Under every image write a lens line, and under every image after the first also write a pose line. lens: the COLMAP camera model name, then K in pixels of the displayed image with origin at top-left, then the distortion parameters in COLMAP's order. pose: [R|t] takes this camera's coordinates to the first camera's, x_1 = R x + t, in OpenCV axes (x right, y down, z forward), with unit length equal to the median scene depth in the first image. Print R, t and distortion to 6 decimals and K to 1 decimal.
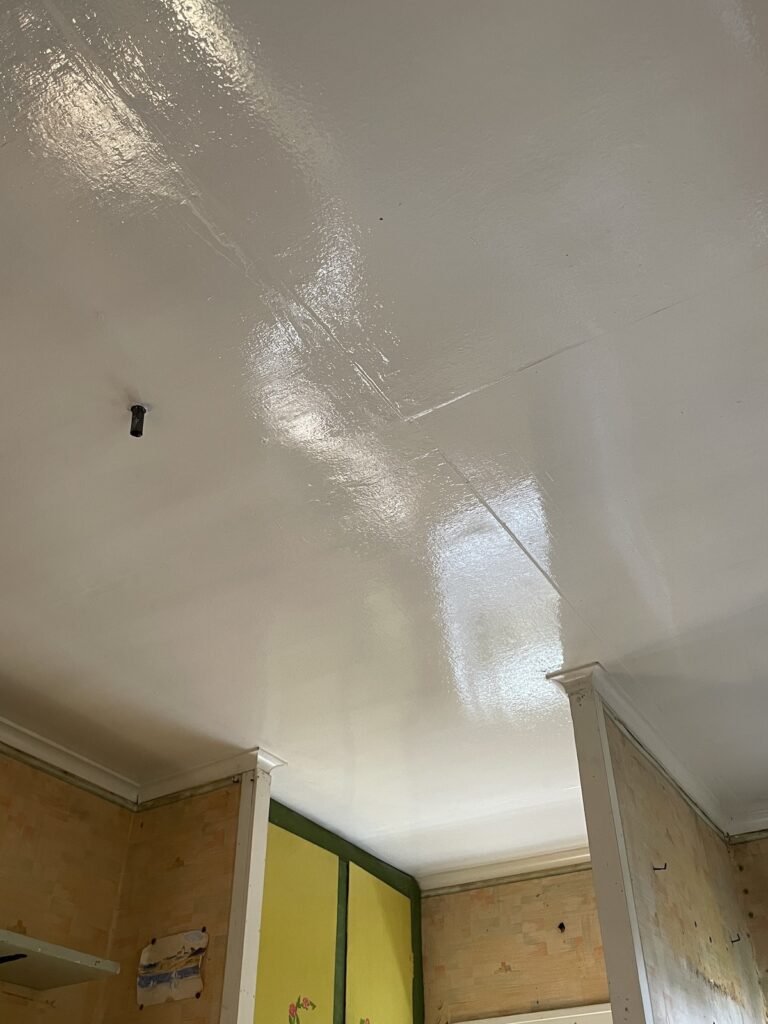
lens RADIAL K [[919.4, 0, 382.8], [0, 919.4, 511.4], [0, 0, 1]] dist [0.016966, 0.008753]
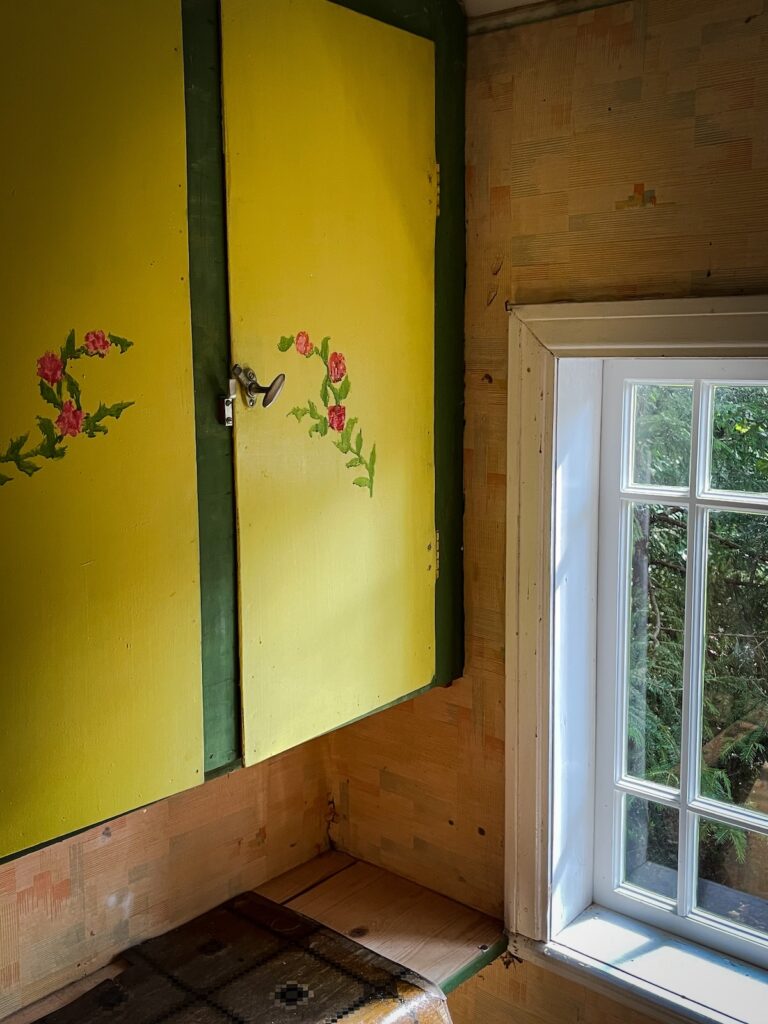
lens RADIAL K [[1052.5, 0, 382.9], [0, 1052.5, 511.4], [0, 0, 1]] dist [0.014410, 0.000000]
pose [[0.986336, 0.019276, -0.163614, 0.093570], [0.110394, 0.659853, 0.743241, 0.208019], [0.122288, -0.751148, 0.648709, 0.542325]]
